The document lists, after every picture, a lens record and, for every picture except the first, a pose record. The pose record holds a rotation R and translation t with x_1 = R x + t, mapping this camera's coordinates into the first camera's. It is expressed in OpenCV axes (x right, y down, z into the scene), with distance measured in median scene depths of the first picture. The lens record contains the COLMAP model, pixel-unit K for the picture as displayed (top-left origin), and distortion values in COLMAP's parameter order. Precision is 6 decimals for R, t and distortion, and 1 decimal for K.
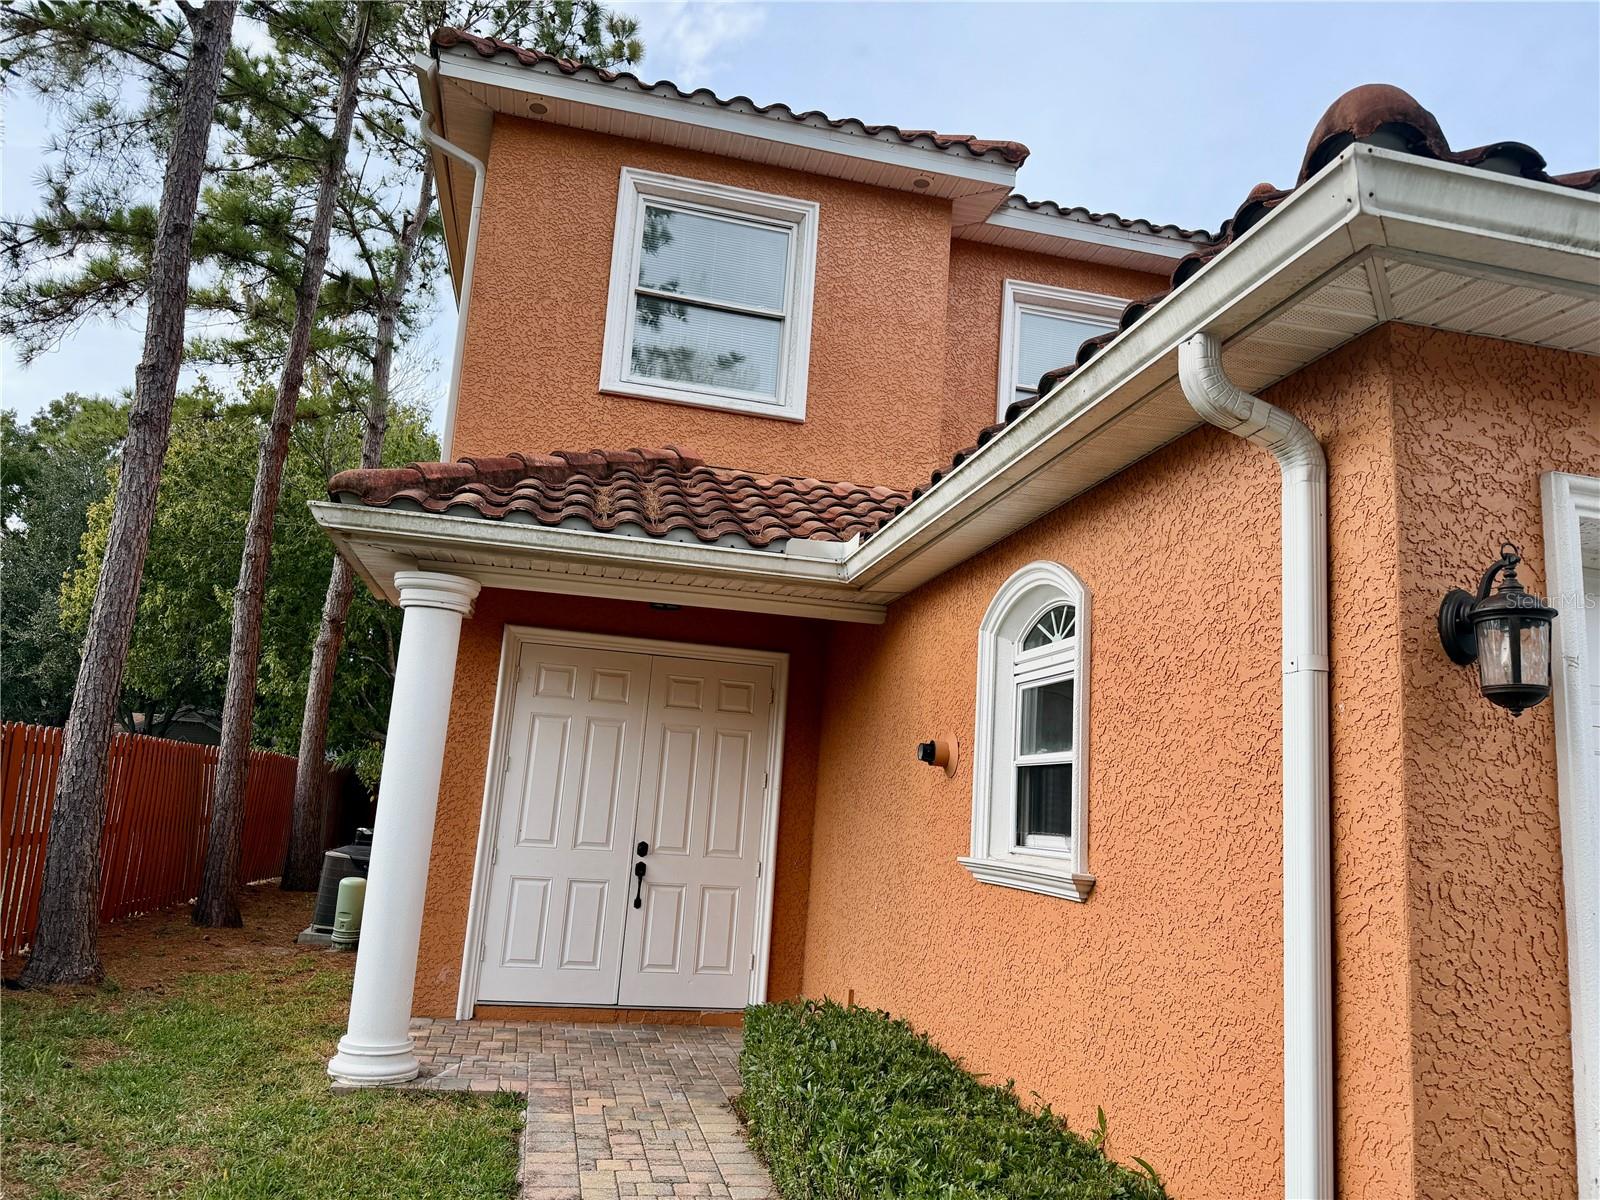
lens RADIAL K [[1128.9, 0, 804.6], [0, 1128.9, 597.5], [0, 0, 1]] dist [0.084354, -0.109007]
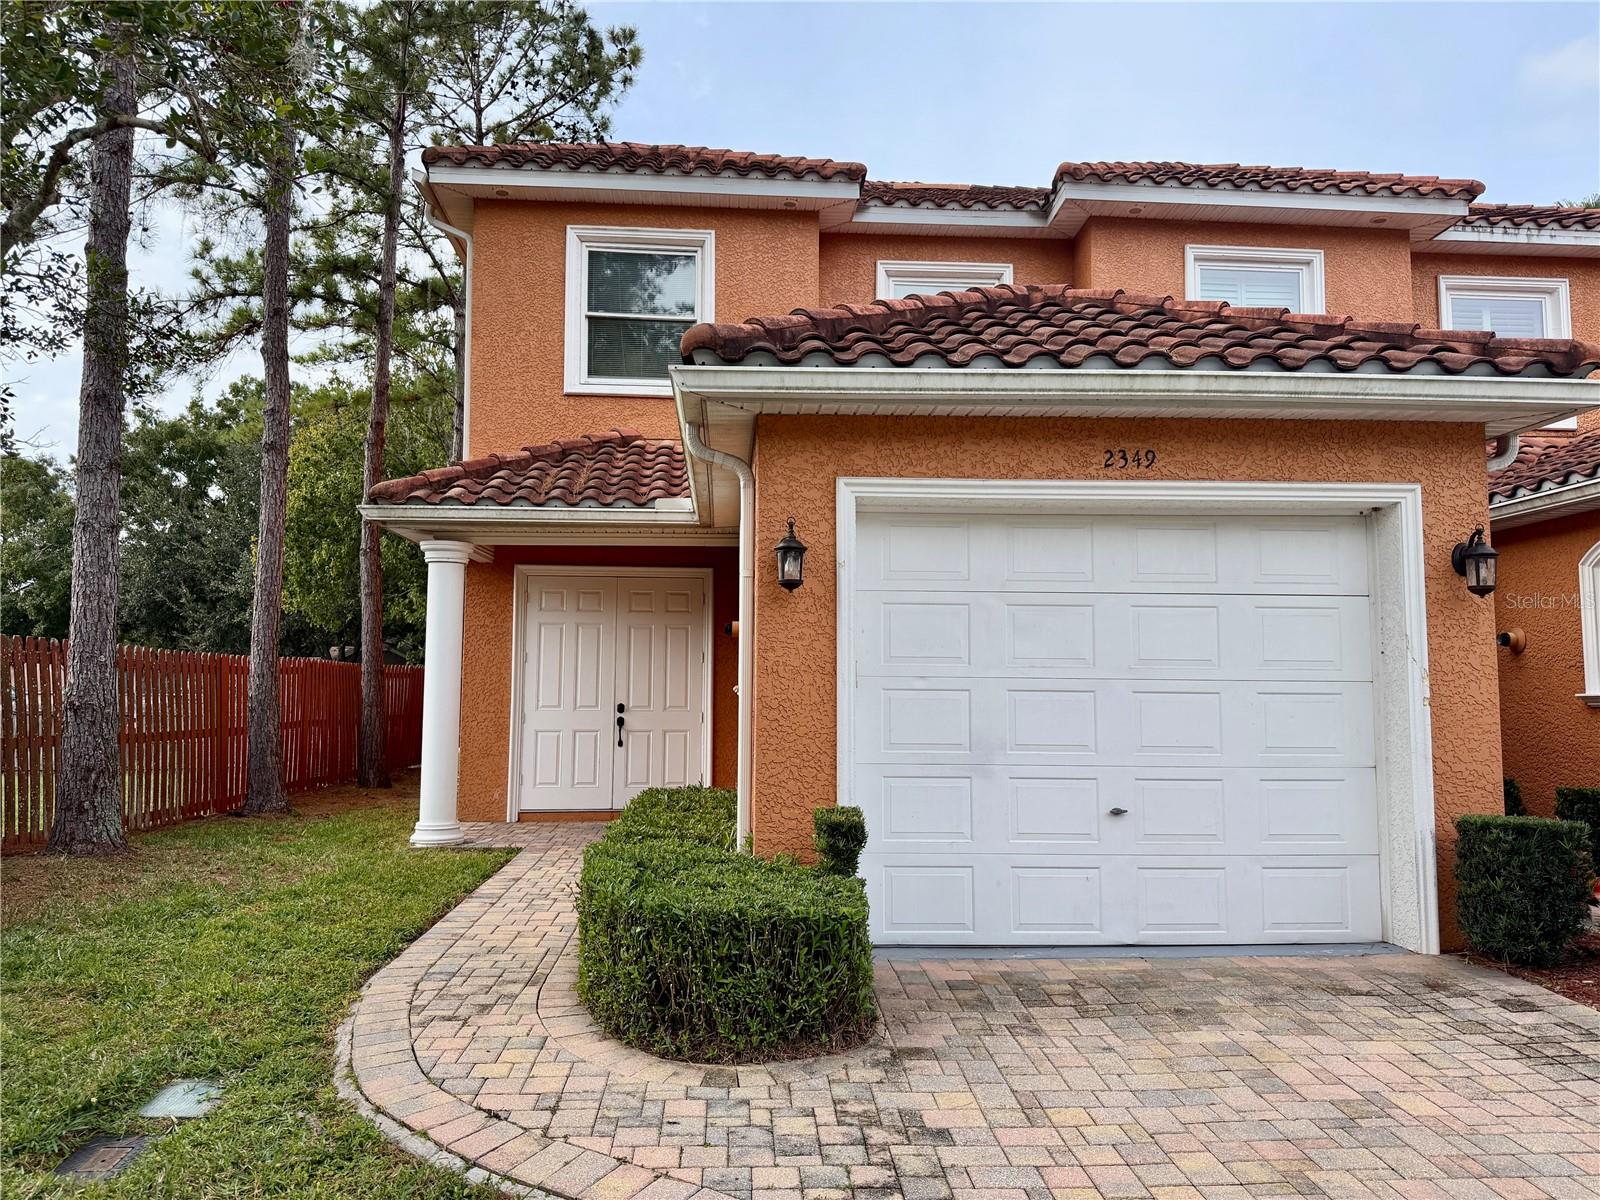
lens RADIAL K [[1121.5, 0, 800.0], [0, 1121.5, 600.0], [0, 0, 1]] dist [0.136295, -0.274713]
pose [[0.986482, -0.078341, -0.143929, 0.314074], [0.091690, 0.991840, 0.088583, -0.026720], [0.135814, -0.100582, 0.985615, -0.406283]]
